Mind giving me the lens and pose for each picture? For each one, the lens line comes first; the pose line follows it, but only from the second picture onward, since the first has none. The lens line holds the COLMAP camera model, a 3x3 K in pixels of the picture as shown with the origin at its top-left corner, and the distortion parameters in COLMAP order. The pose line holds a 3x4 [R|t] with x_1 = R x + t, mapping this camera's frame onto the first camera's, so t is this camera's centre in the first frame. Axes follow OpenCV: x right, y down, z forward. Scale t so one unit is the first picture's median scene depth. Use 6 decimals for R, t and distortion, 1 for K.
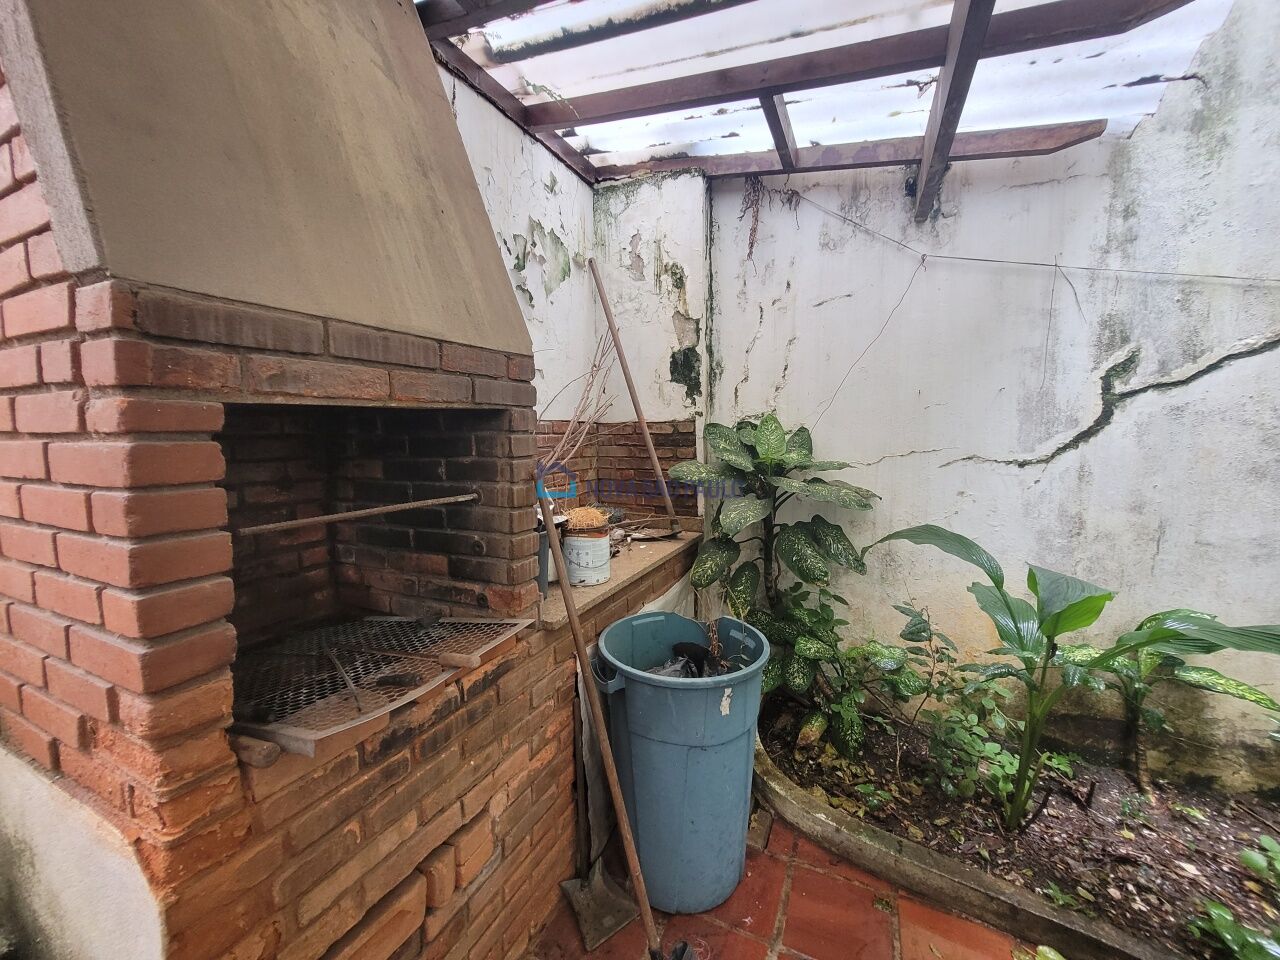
lens RADIAL K [[503.2, 0, 637.5], [0, 503.2, 480.2], [0, 0, 1]] dist [0.001819, 0.000026]
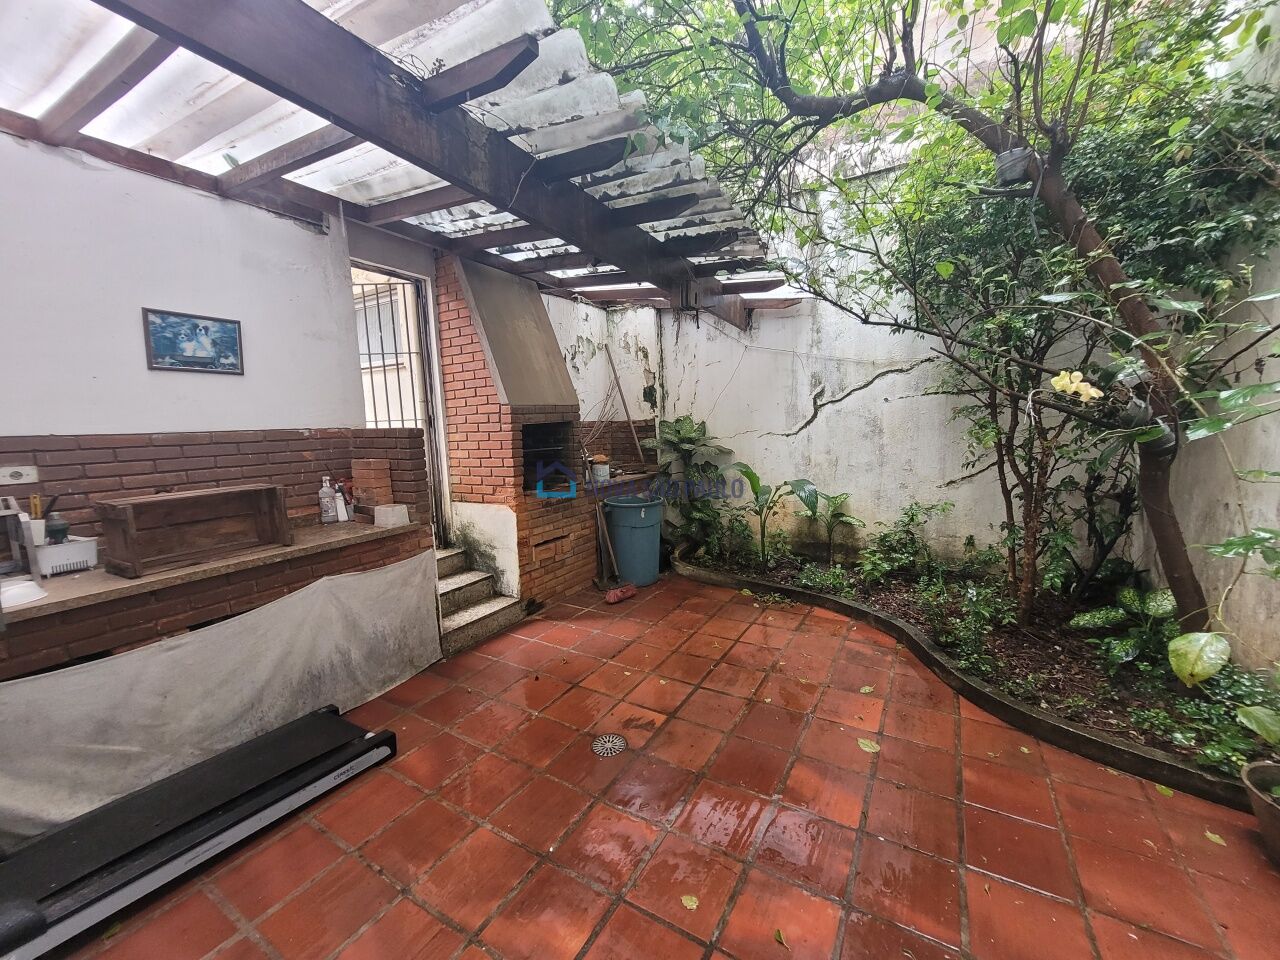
lens RADIAL K [[503.2, 0, 643.2], [0, 503.2, 478.9], [0, 0, 1]] dist [0.001819, 0.000026]
pose [[0.996172, -0.017453, -0.085649, 0.284460], [0.018992, 0.999672, 0.017193, 0.112076], [0.085321, -0.018754, 0.996177, -1.330875]]
